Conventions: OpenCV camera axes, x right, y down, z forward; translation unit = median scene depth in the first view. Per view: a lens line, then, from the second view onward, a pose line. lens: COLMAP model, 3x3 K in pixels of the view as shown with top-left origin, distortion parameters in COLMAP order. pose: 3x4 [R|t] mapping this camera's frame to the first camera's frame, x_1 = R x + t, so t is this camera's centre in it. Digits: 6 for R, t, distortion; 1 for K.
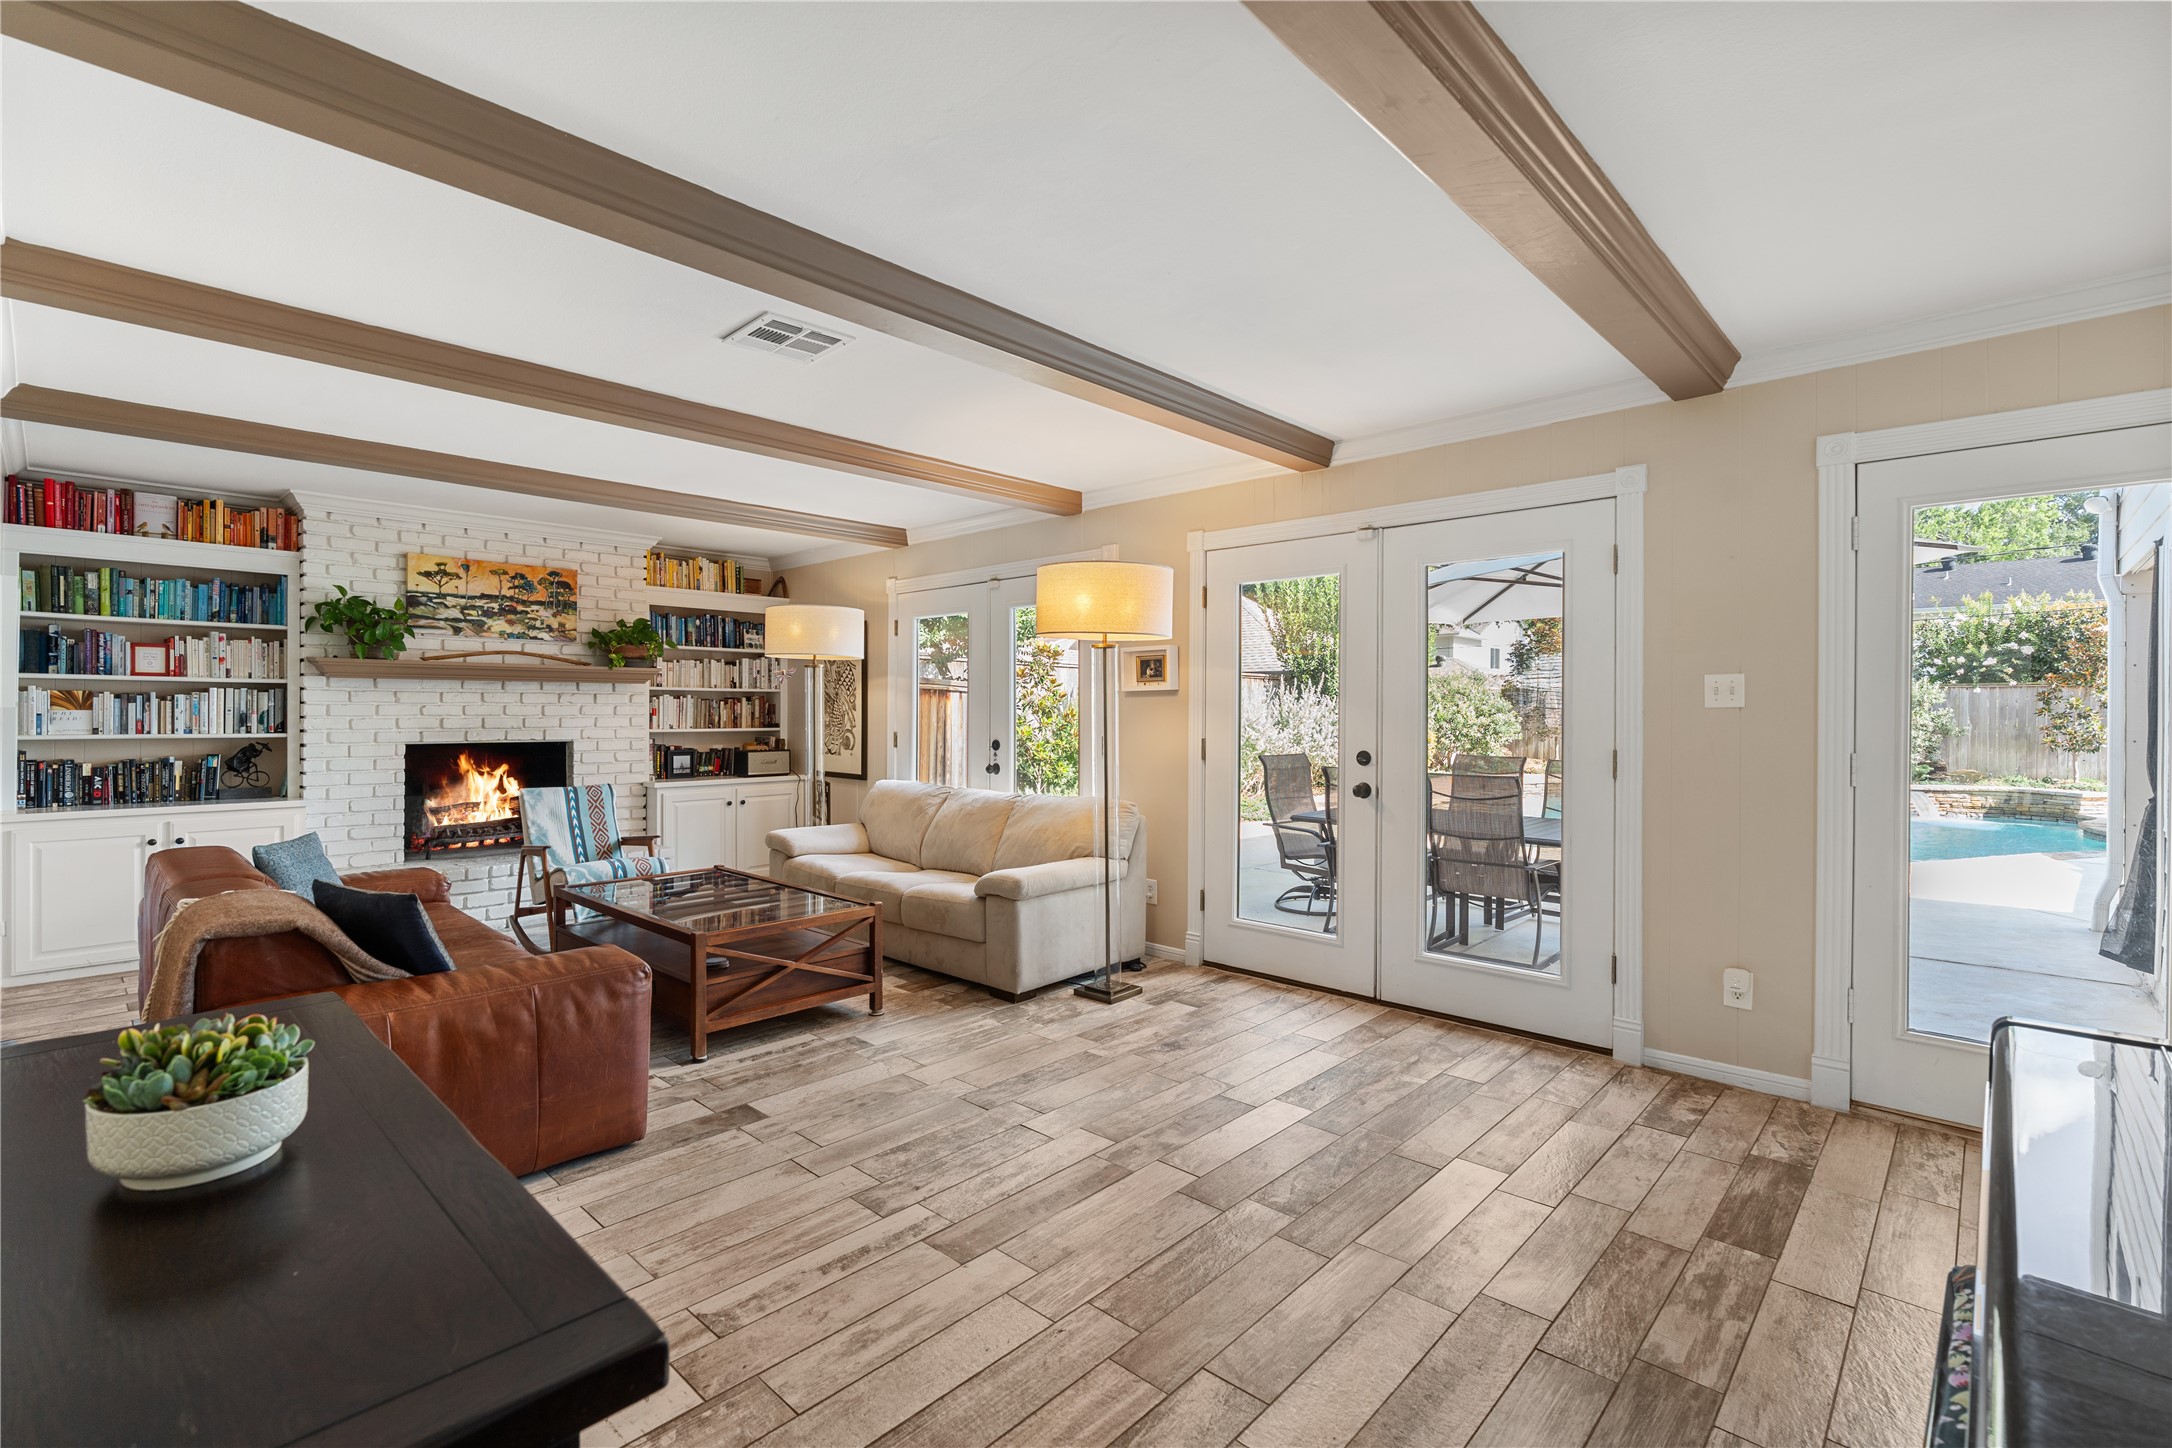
lens RADIAL K [[975.4, 0, 1077.3], [0, 975.4, 716.8], [0, 0, 1]] dist [-0.003044, 0.000158]
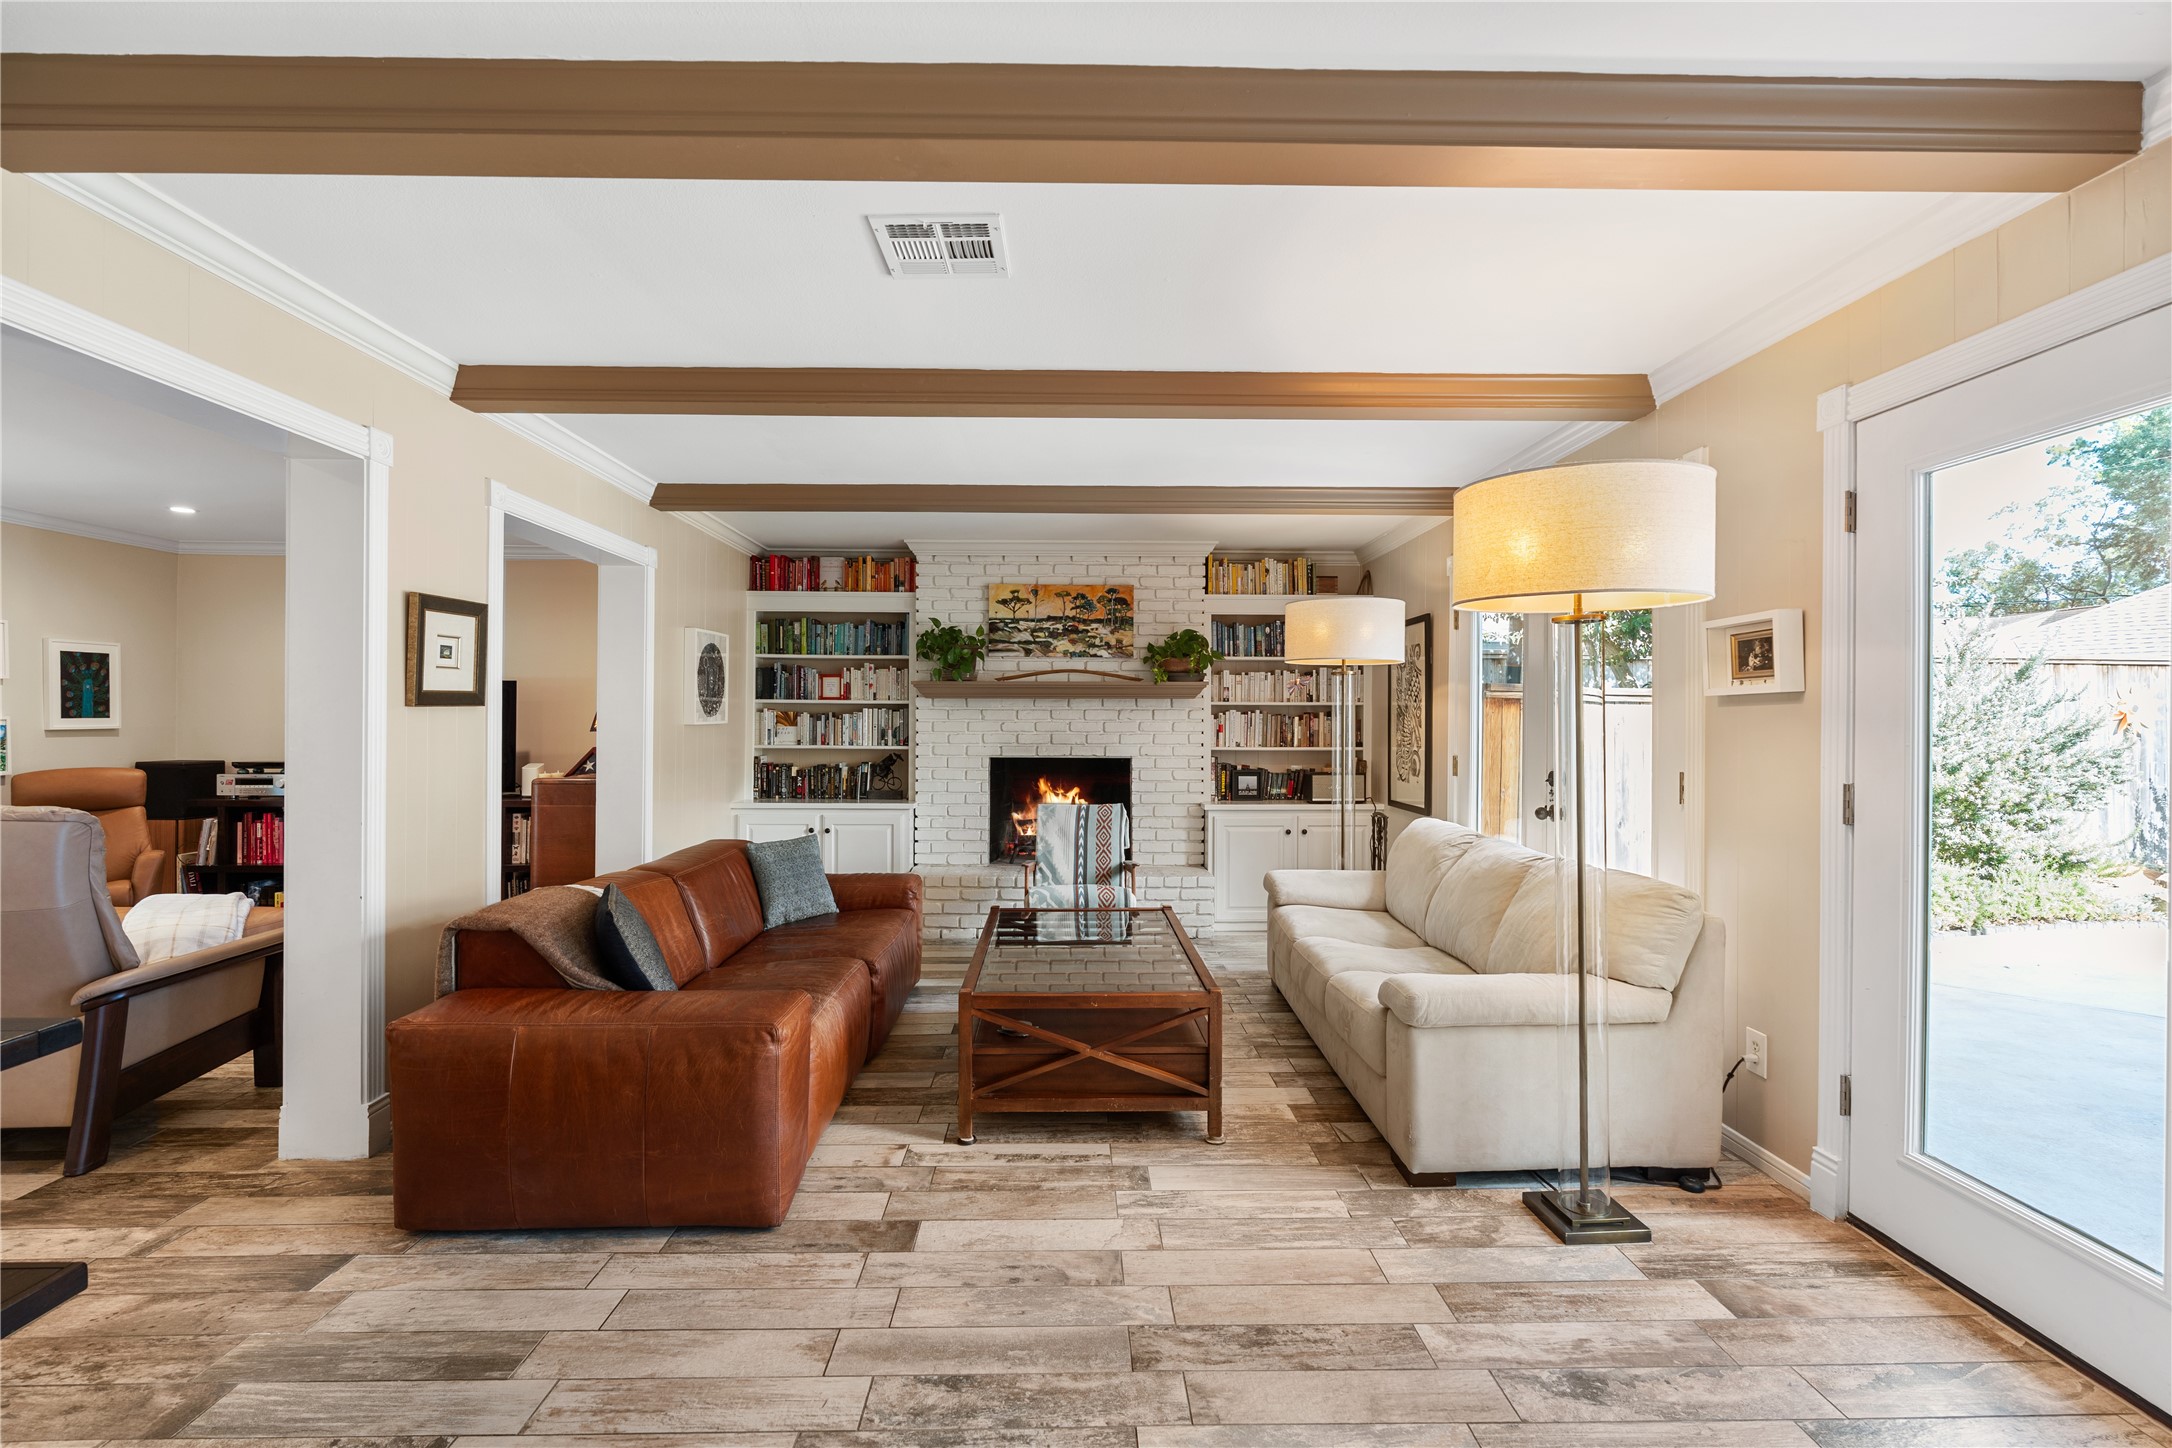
lens RADIAL K [[986.7, 0, 1086.0], [0, 986.7, 724.0], [0, 0, 1]] dist [-0.003471, 0.000588]
pose [[0.702386, -0.000448, -0.711796, 0.199016], [-0.005169, 0.999970, -0.005731, -0.004165], [0.711778, 0.007705, 0.702362, 0.314838]]
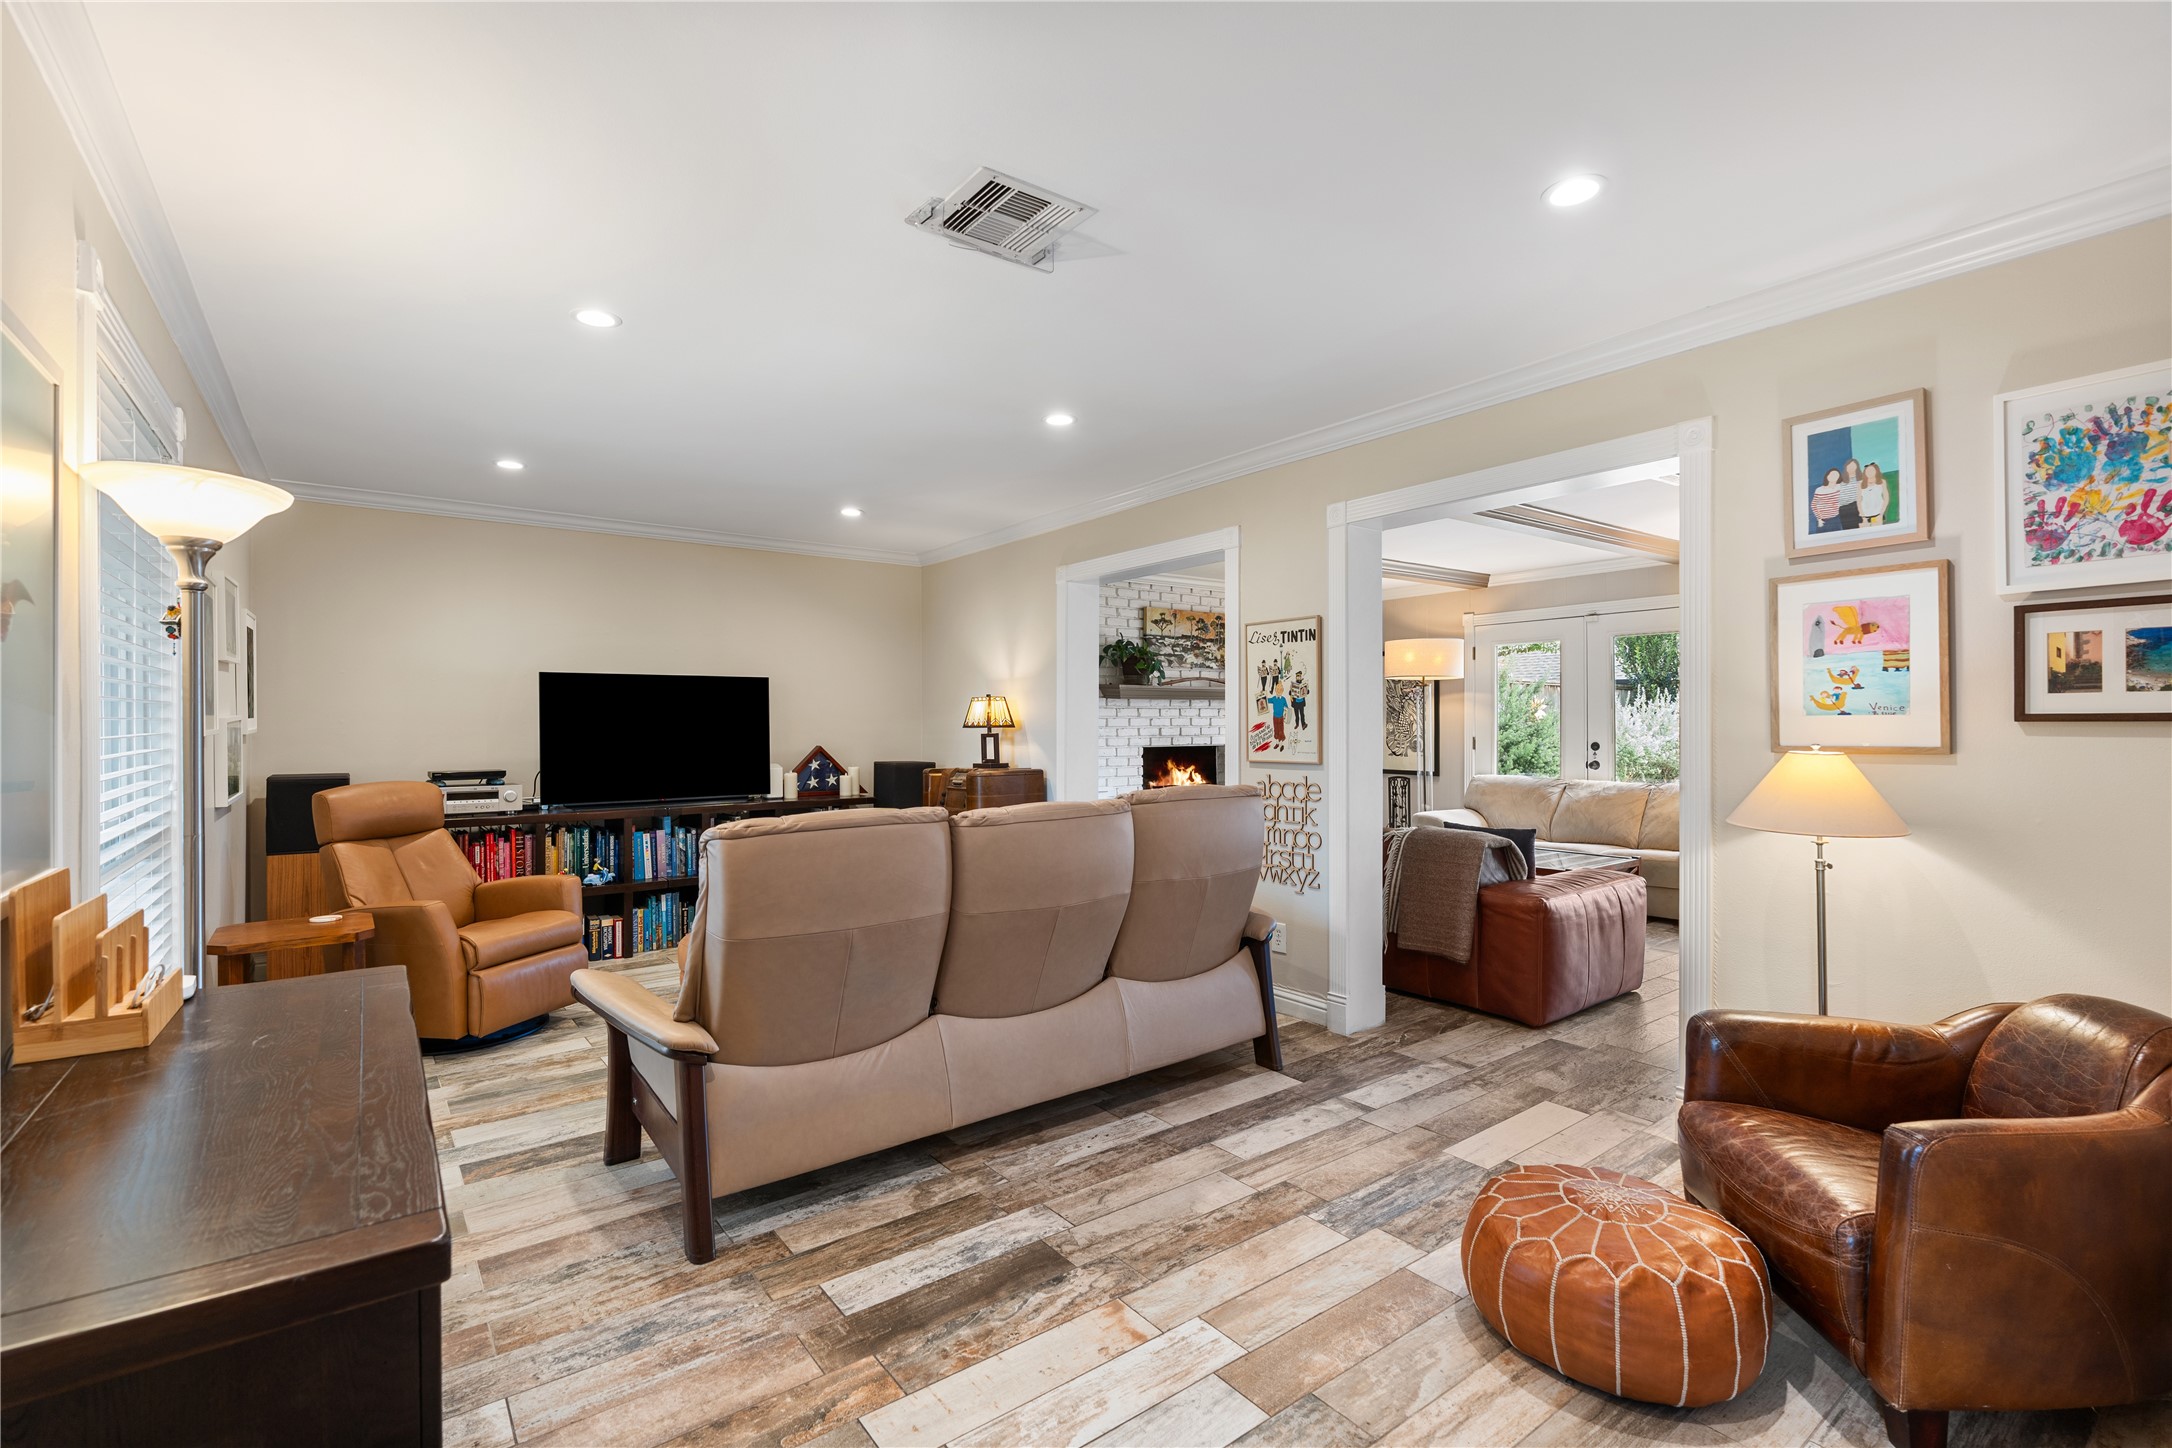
lens RADIAL K [[986.7, 0, 1086.0], [0, 986.7, 724.0], [0, 0, 1]] dist [-0.003471, 0.000588]
pose [[0.987114, -0.007991, -0.159819, -0.591217], [0.007134, 0.999957, -0.005934, 0.003557], [0.159859, 0.004718, 0.987129, -0.402628]]
